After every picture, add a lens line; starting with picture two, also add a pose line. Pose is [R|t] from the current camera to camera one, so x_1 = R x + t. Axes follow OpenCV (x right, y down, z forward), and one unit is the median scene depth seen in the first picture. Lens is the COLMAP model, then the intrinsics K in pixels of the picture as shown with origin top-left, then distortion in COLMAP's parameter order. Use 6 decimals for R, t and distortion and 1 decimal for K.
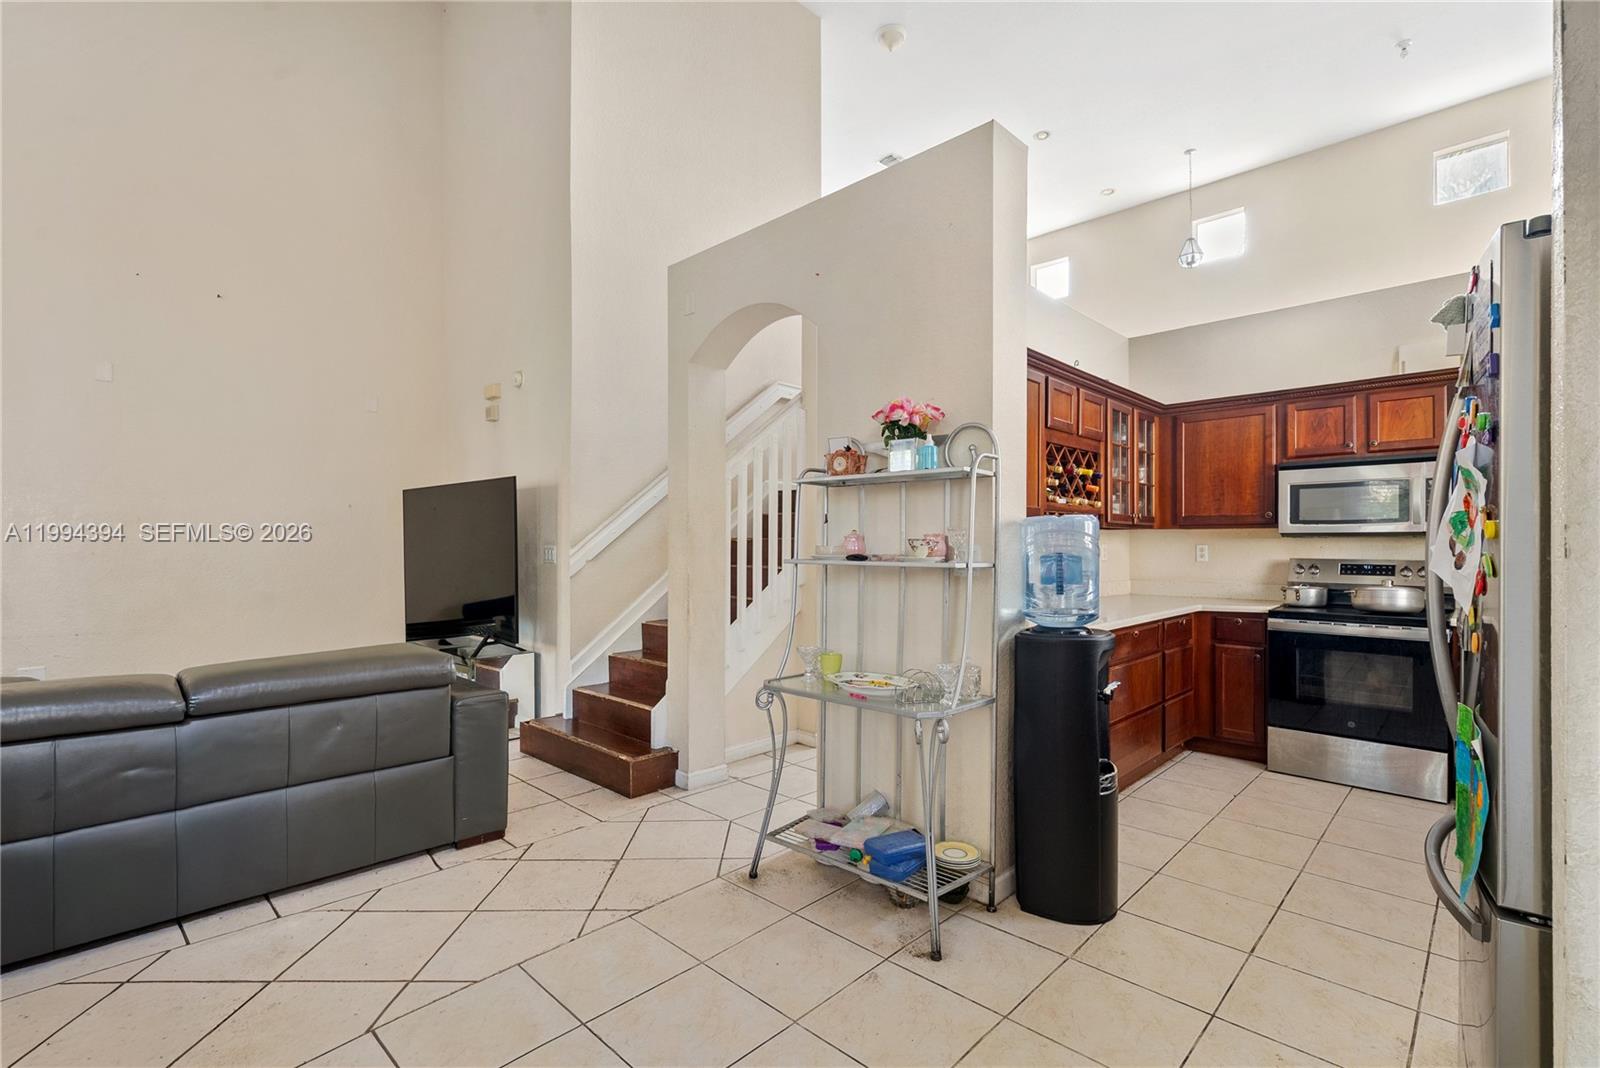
lens RADIAL K [[726.8, 0, 805.3], [0, 726.8, 548.1], [0, 0, 1]] dist [-0.007730, 0.003827]
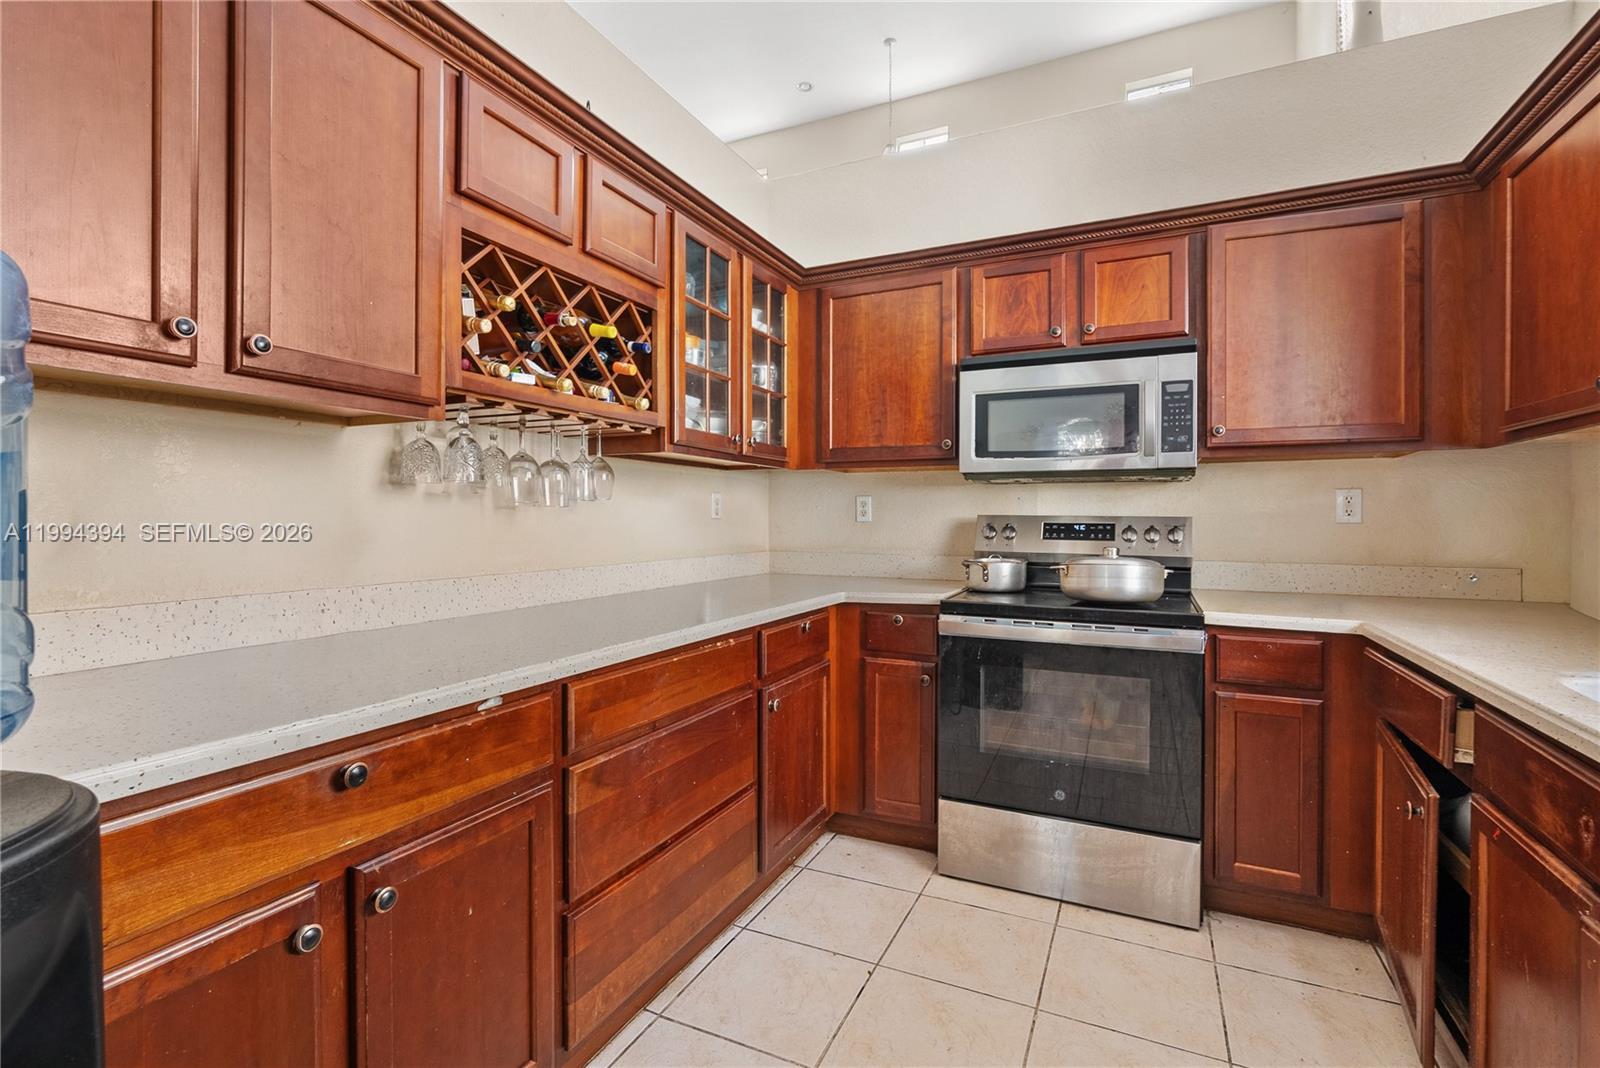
lens RADIAL K [[726.8, 0, 804.9], [0, 726.8, 521.5], [0, 0, 1]] dist [-0.007730, 0.003827]
pose [[0.947429, 0.001012, 0.319964, 0.332884], [-0.001919, 0.999995, 0.002520, 0.019458], [-0.319960, -0.003001, 0.947426, 0.459091]]
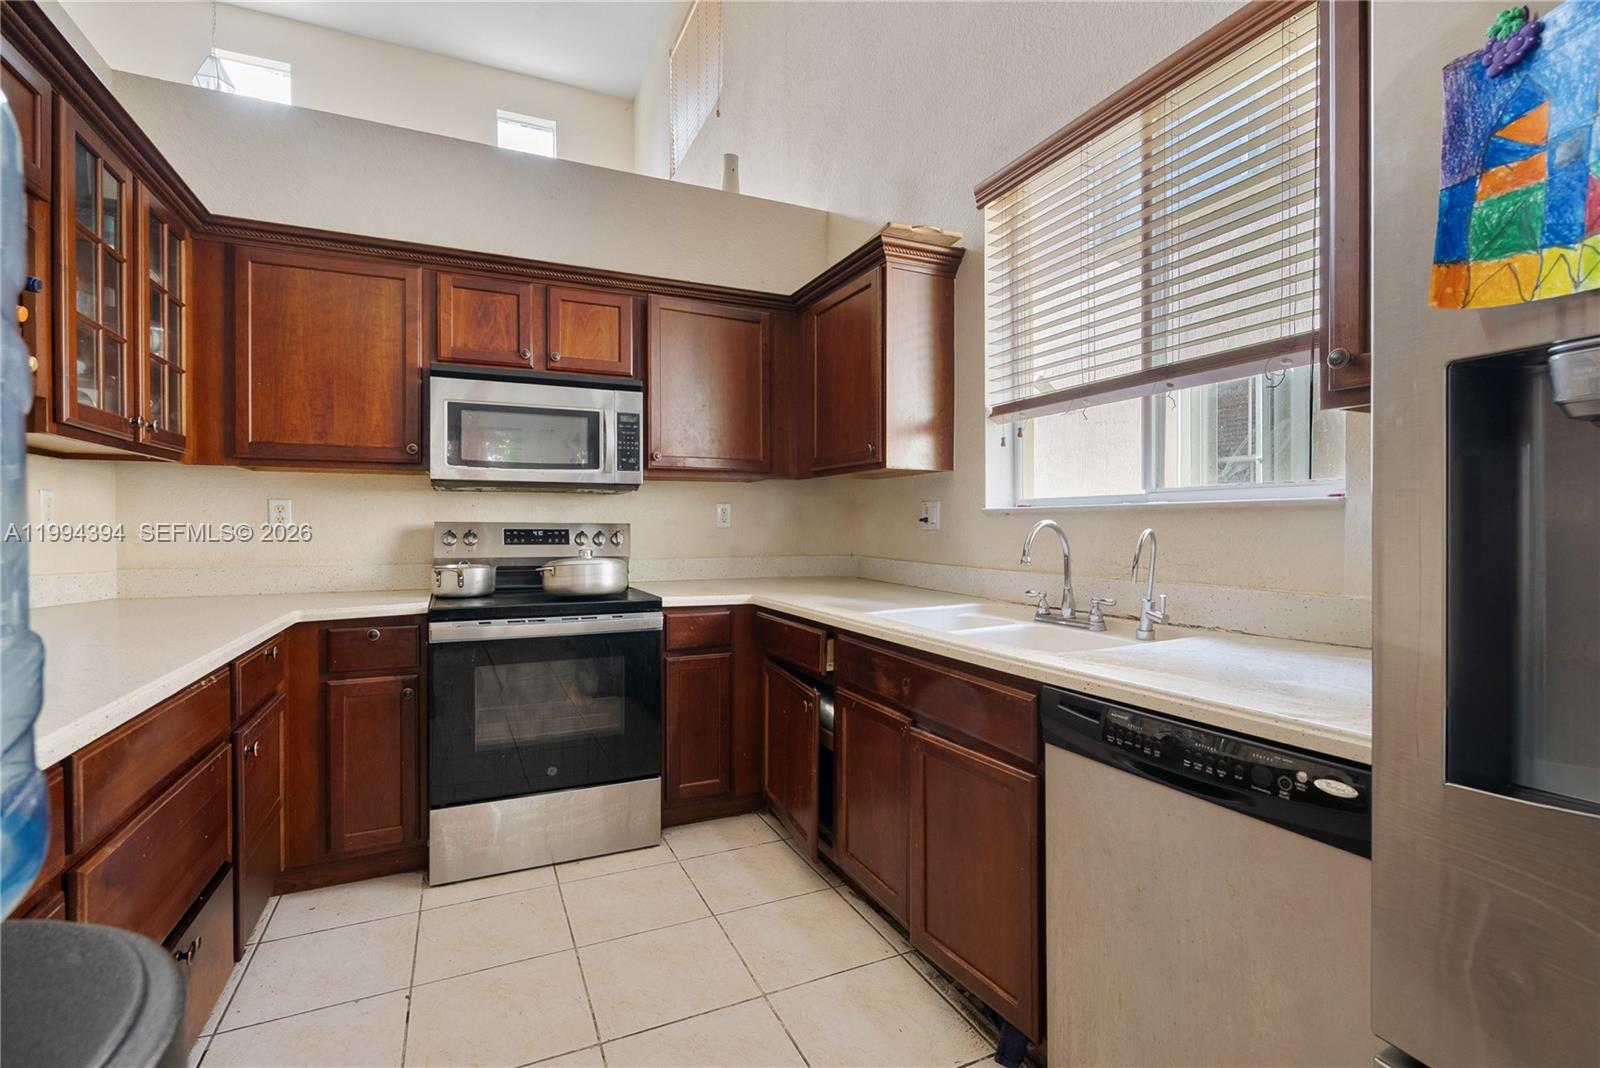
lens RADIAL K [[726.8, 0, 799.2], [0, 726.8, 528.4], [0, 0, 1]] dist [-0.007730, 0.003827]
pose [[0.362392, -0.005428, 0.932010, 0.199547], [0.001056, 0.999985, 0.005413, 0.017731], [-0.932025, -0.000977, 0.362392, 0.495085]]
